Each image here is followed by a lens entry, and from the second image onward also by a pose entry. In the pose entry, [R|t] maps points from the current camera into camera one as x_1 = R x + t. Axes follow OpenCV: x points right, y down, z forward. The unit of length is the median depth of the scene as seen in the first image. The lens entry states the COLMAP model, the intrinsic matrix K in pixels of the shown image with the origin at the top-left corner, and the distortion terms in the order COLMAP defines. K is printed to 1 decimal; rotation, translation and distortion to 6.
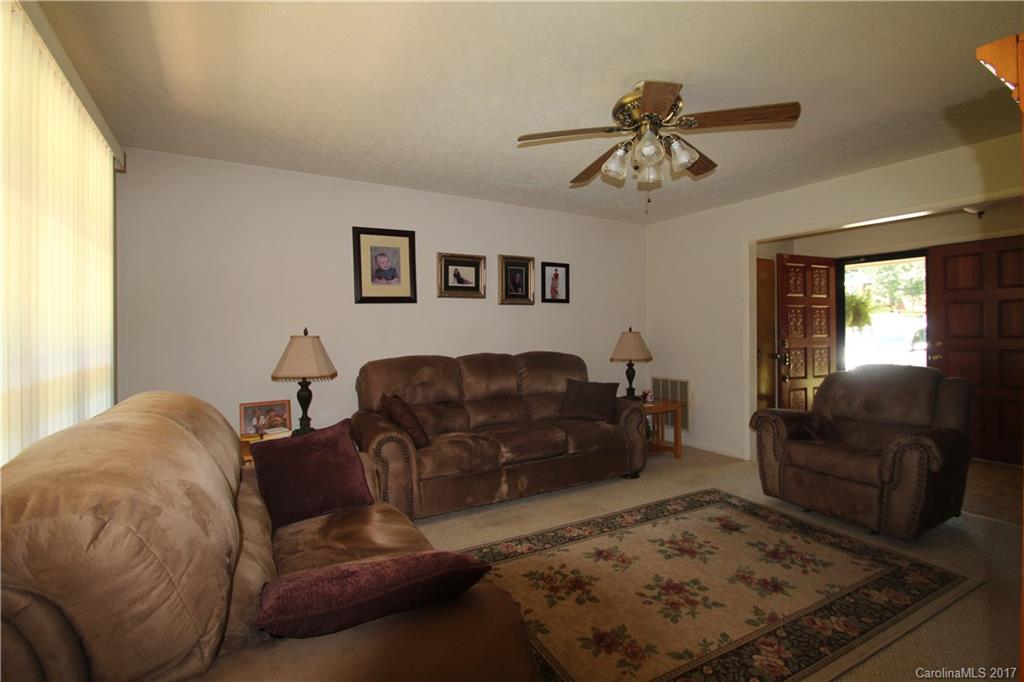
lens RADIAL K [[463.7, 0, 515.7], [0, 463.7, 328.2], [0, 0, 1]] dist [-0.002155, -0.004682]
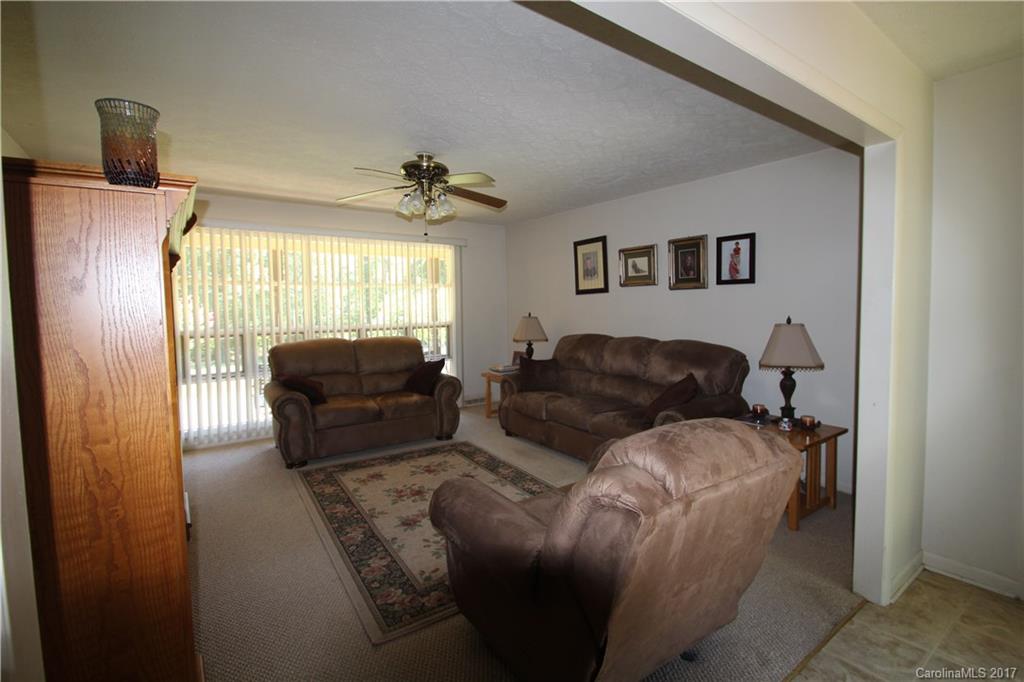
lens RADIAL K [[463.7, 0, 545.5], [0, 463.7, 324.2], [0, 0, 1]] dist [-0.002155, -0.004682]
pose [[0.146784, 0.050469, -0.987880, 0.960376], [0.011115, 0.998550, 0.052665, -0.034727], [0.989106, -0.018711, 0.146010, 0.614769]]
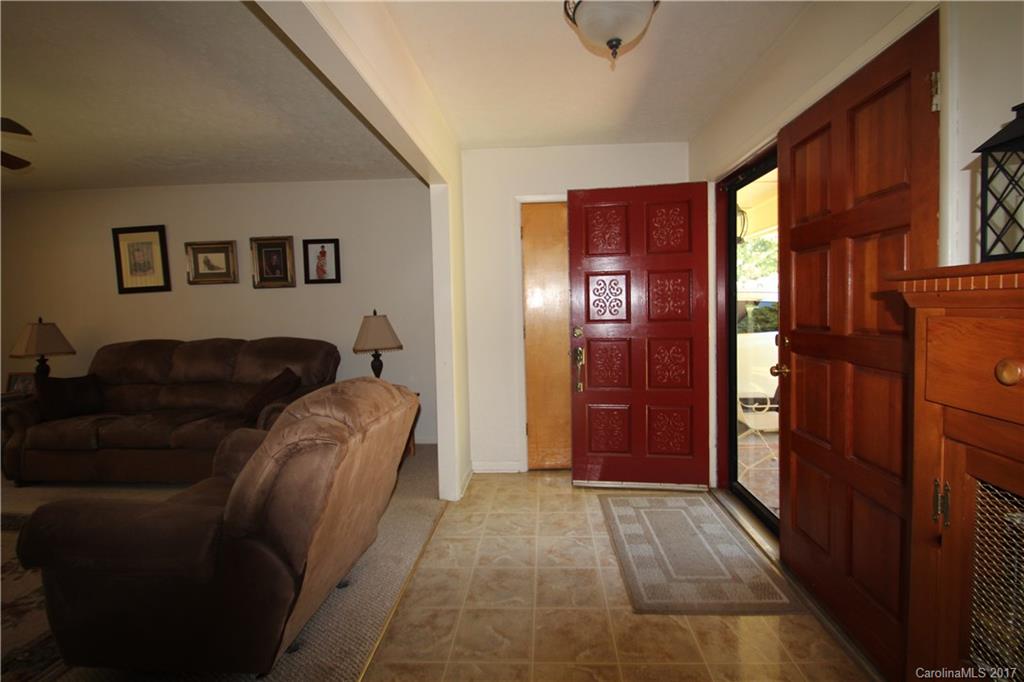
lens RADIAL K [[463.7, 0, 514.9], [0, 463.7, 324.7], [0, 0, 1]] dist [-0.002155, -0.004682]
pose [[0.844137, 0.009291, -0.536047, 1.002997], [0.018088, 0.998787, 0.045794, -0.010030], [0.535823, -0.048353, 0.842945, 0.487626]]
